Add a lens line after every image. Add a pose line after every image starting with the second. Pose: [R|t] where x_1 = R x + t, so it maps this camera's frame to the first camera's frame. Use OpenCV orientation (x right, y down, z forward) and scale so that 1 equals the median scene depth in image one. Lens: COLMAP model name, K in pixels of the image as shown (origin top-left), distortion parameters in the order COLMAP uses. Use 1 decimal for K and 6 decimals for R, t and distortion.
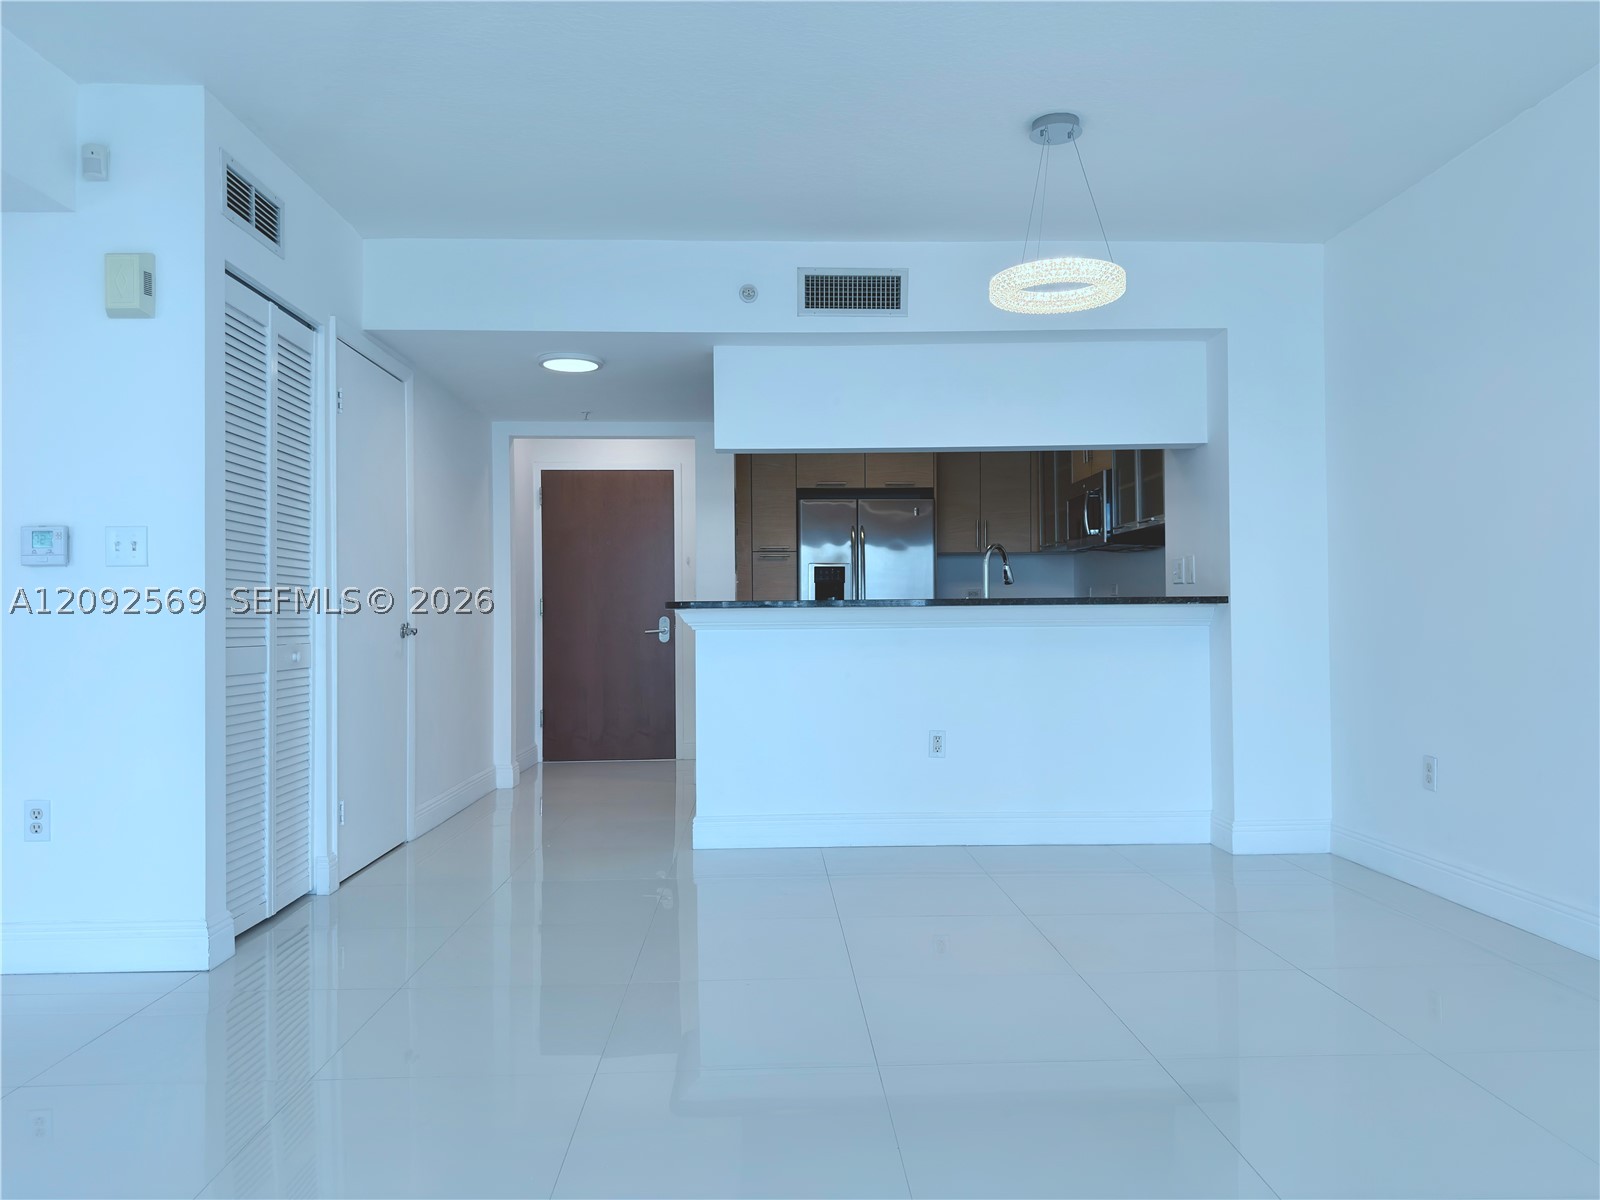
lens RADIAL K [[1100.2, 0, 798.0], [0, 1100.2, 605.6], [0, 0, 1]] dist [0.157716, -0.296378]
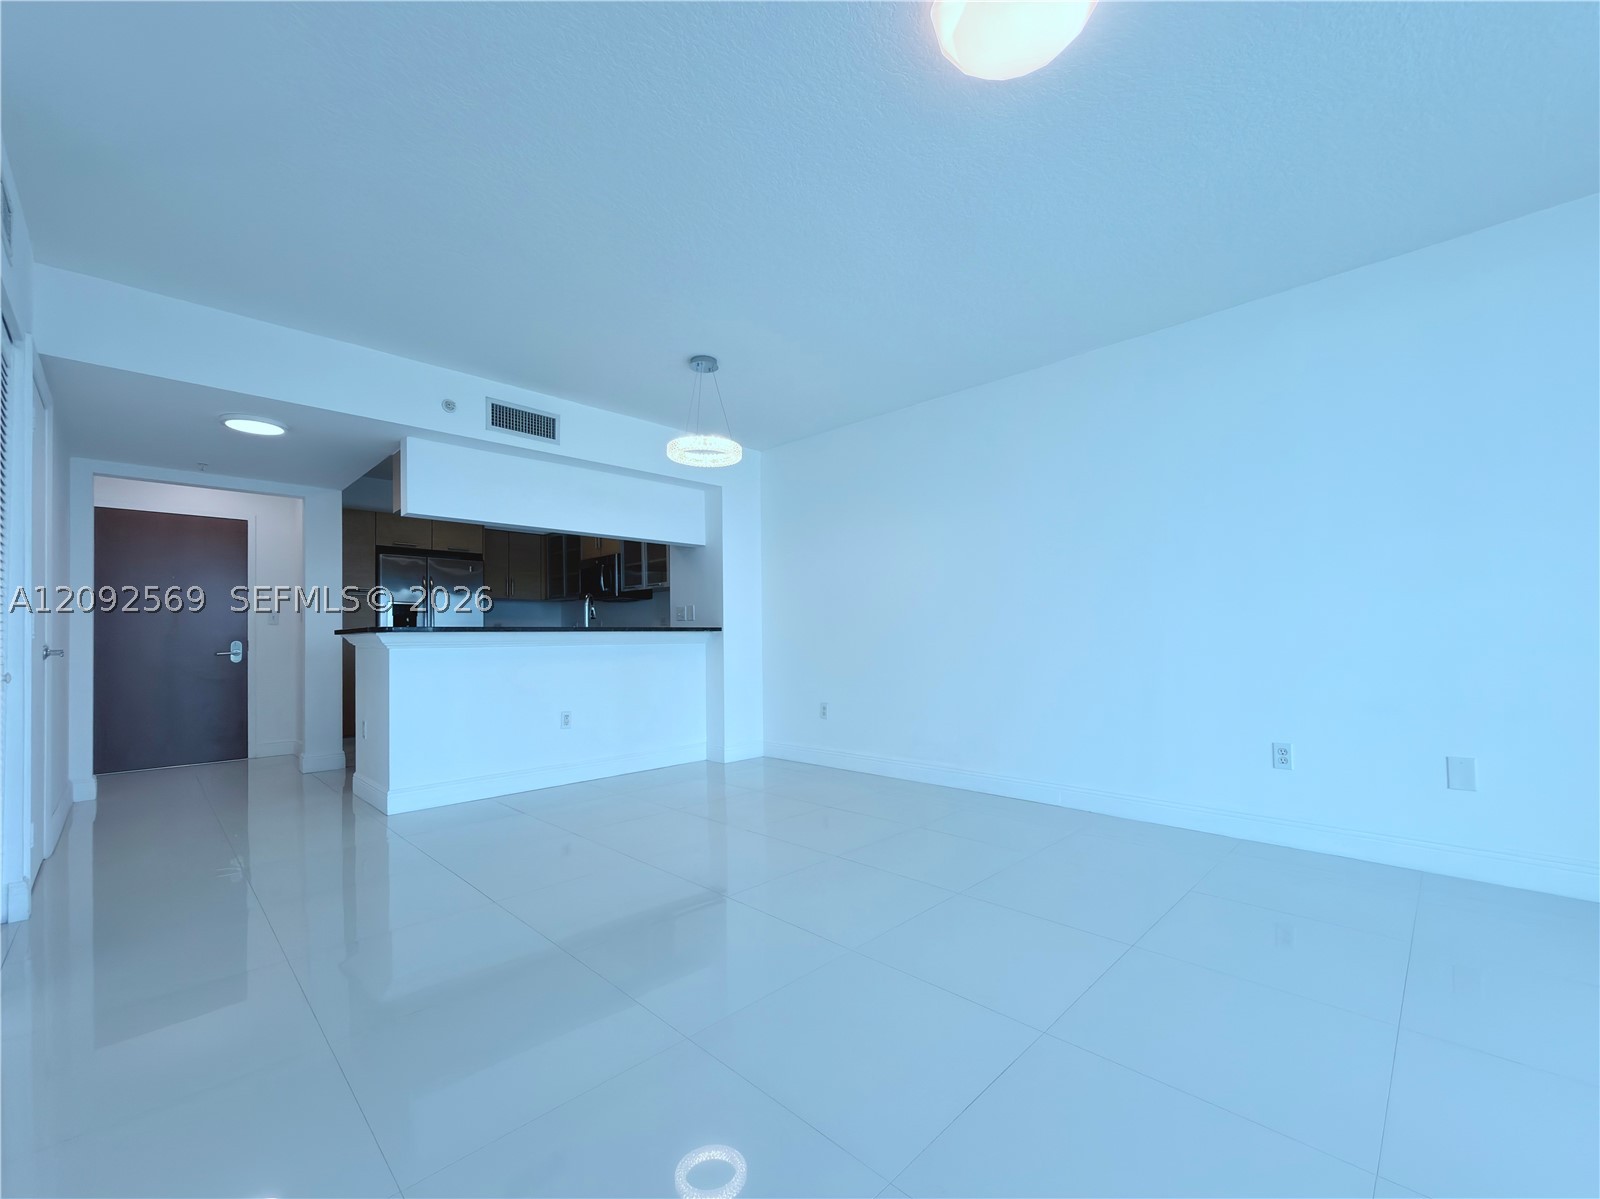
lens RADIAL K [[645.7, 0, 801.2], [0, 645.7, 623.2], [0, 0, 1]] dist [0.000983, 0.000117]
pose [[0.730988, 0.014458, 0.682237, -0.220177], [-0.001756, 0.999812, -0.019307, 0.004676], [-0.682388, 0.012915, 0.730876, 0.092249]]
